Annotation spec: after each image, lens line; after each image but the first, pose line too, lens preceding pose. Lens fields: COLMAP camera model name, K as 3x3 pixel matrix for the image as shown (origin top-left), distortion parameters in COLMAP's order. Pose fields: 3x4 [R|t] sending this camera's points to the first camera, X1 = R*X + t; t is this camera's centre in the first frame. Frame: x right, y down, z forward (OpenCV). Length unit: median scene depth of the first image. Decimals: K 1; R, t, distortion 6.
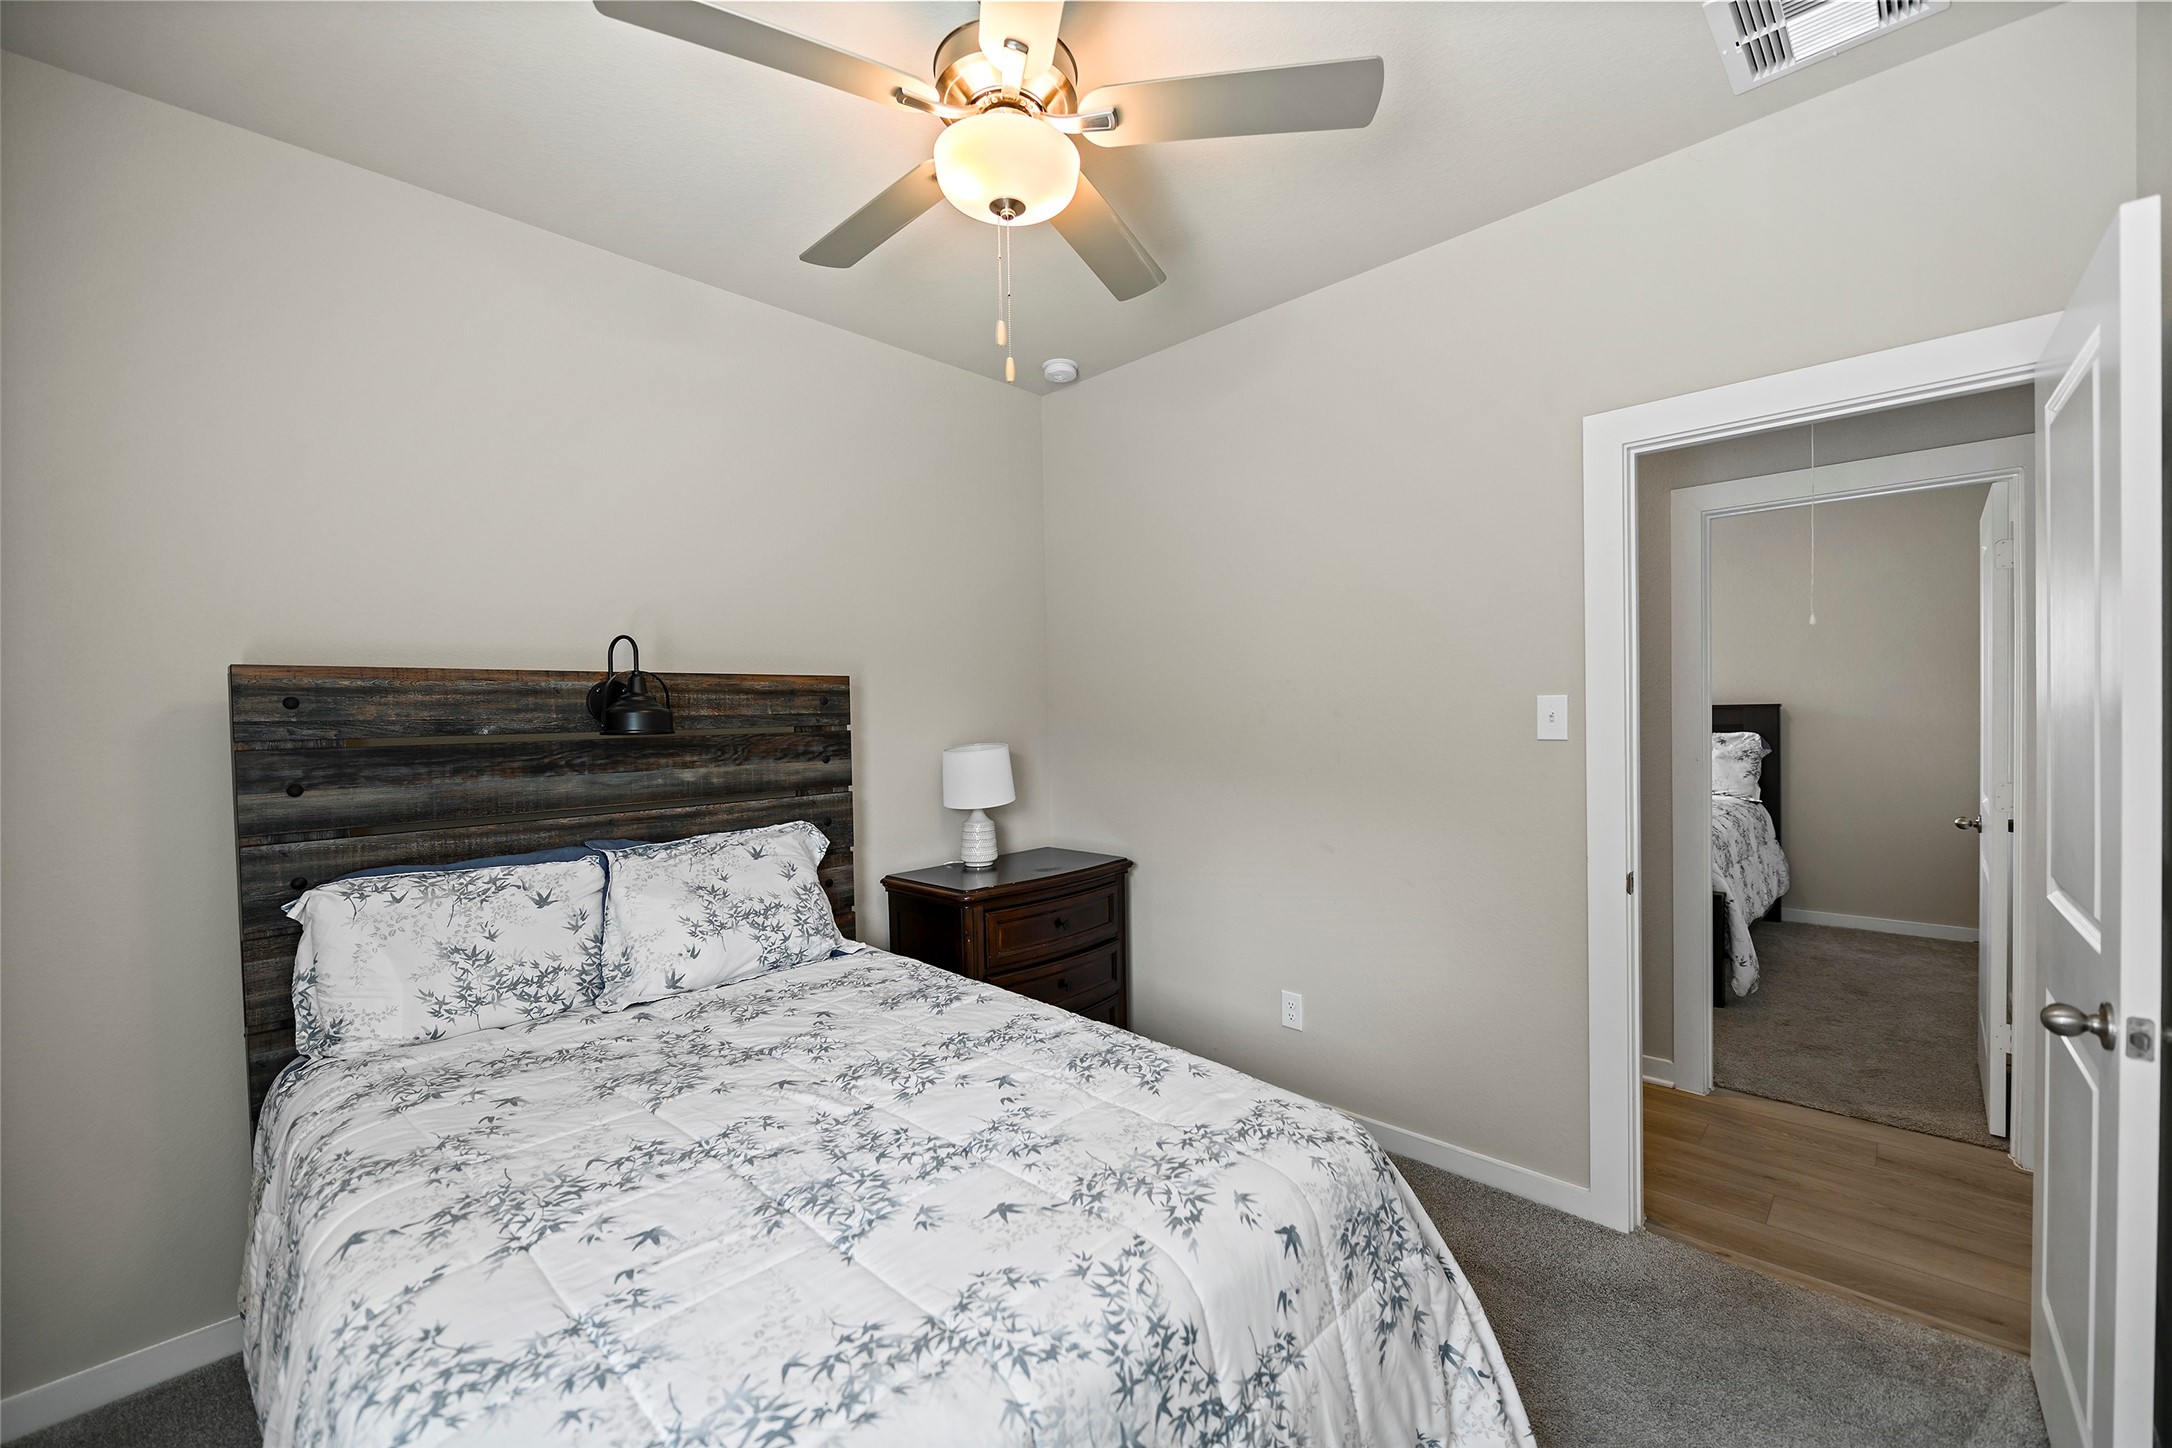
lens RADIAL K [[882.5, 0, 1090.2], [0, 882.5, 715.0], [0, 0, 1]] dist [-0.002391, -0.000685]
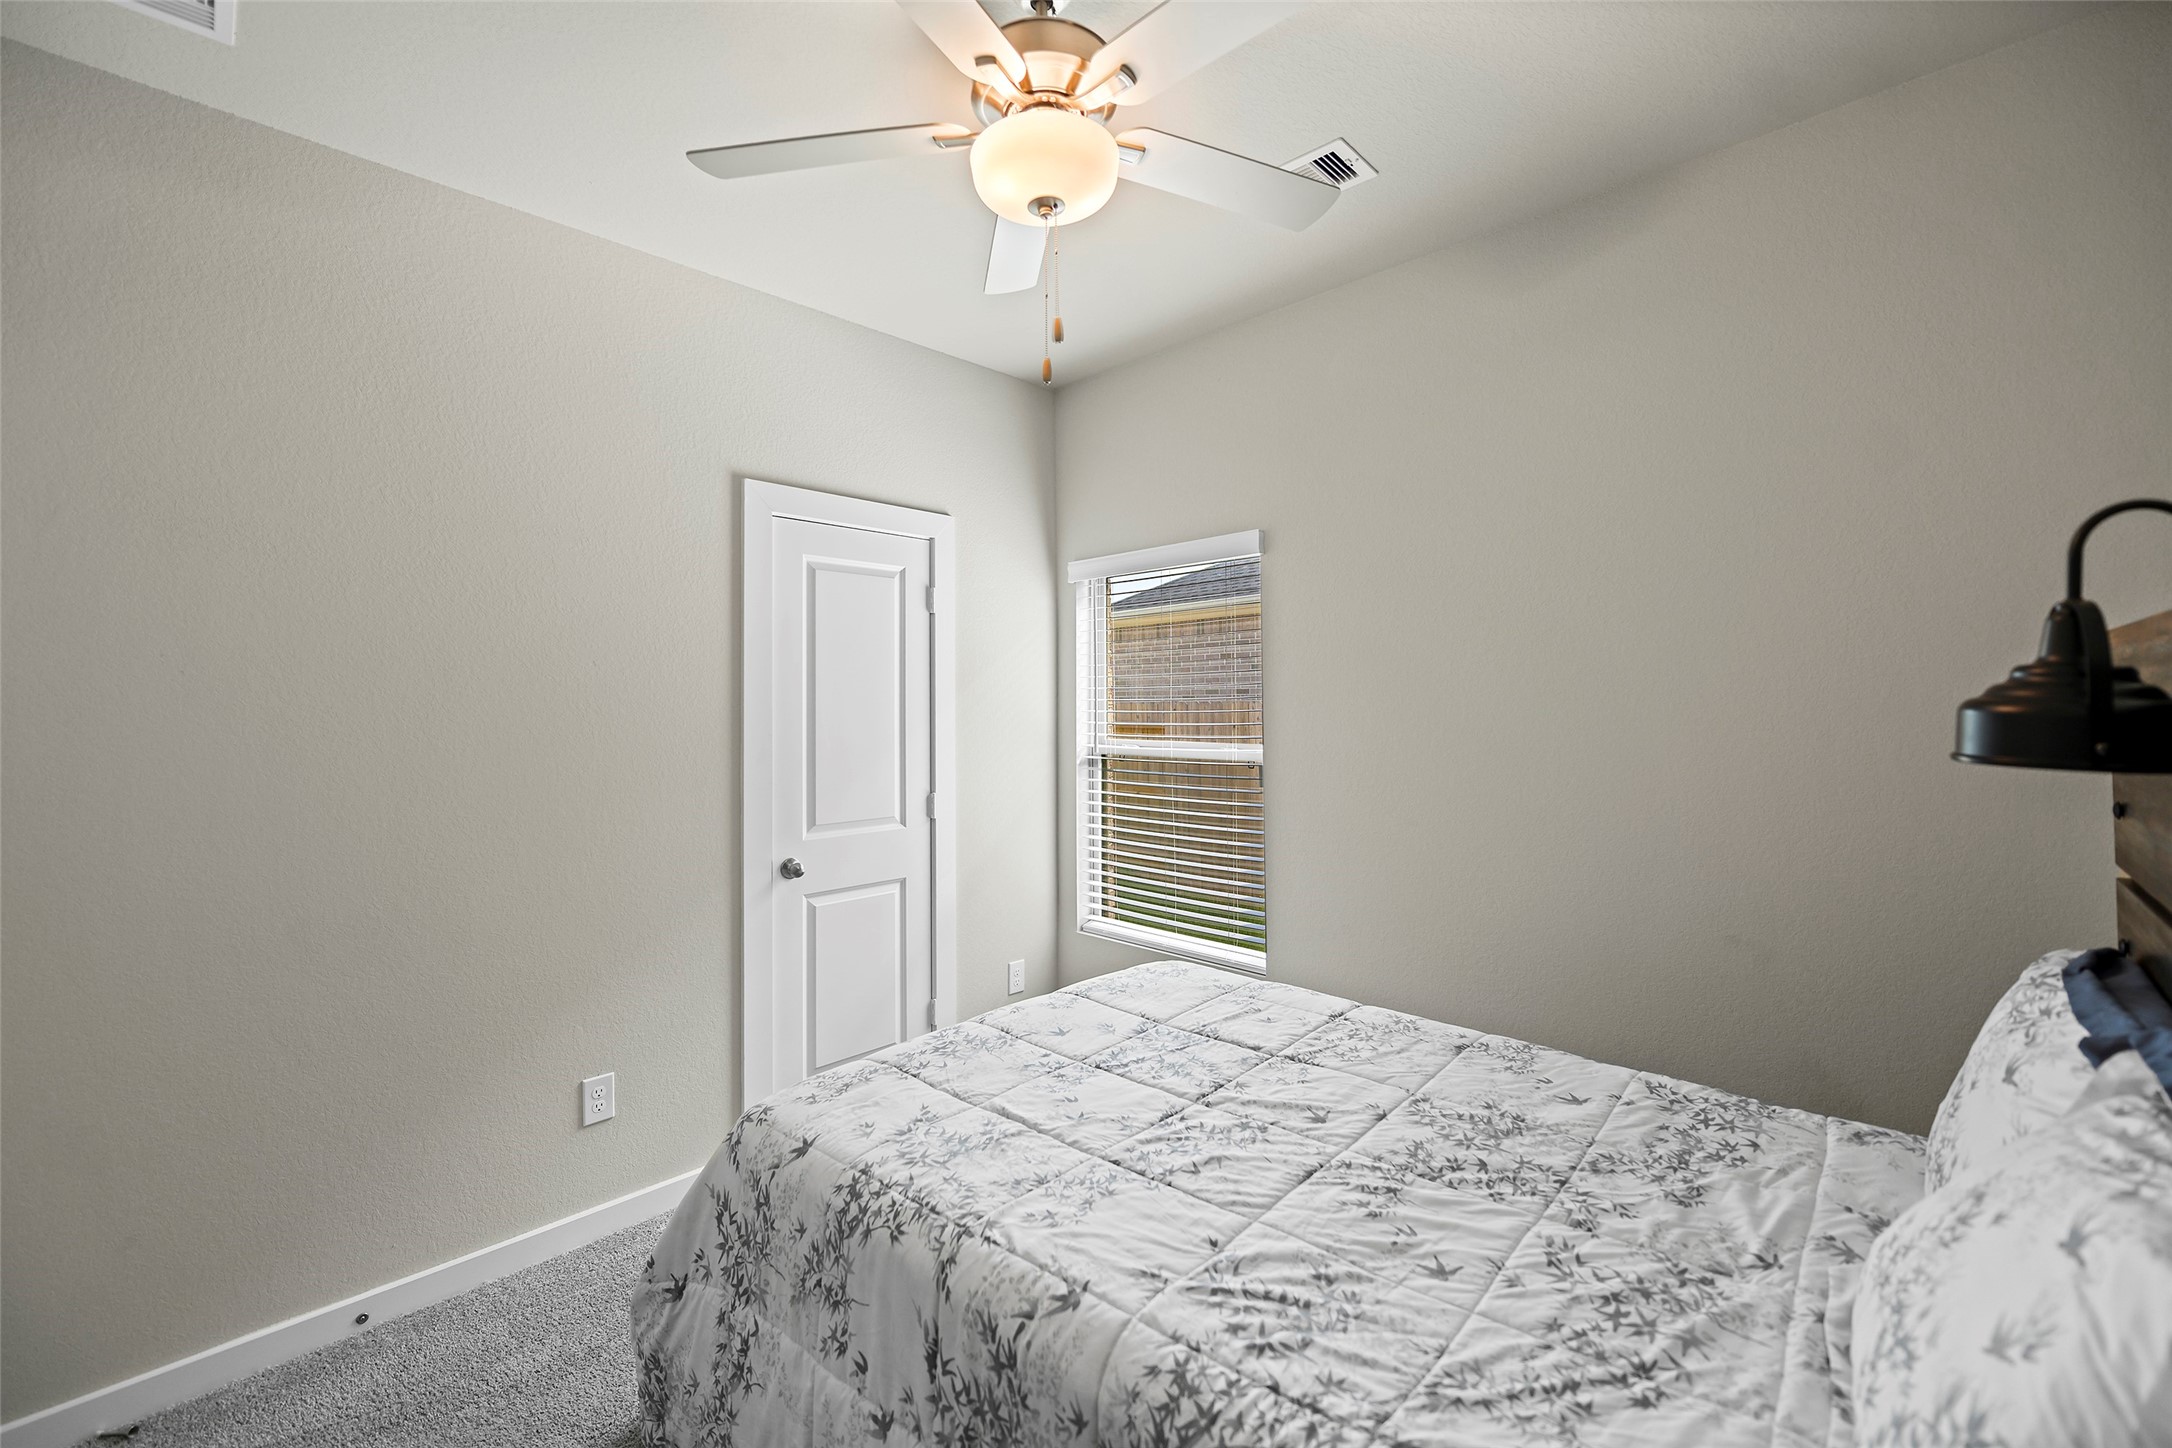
lens RADIAL K [[882.5, 0, 1090.2], [0, 882.5, 715.0], [0, 0, 1]] dist [-0.002391, -0.000685]
pose [[-0.999540, 0.028999, -0.008851, -0.115395], [0.028866, 0.999473, 0.014836, -0.025875], [0.009276, 0.014573, -0.999851, 1.952642]]
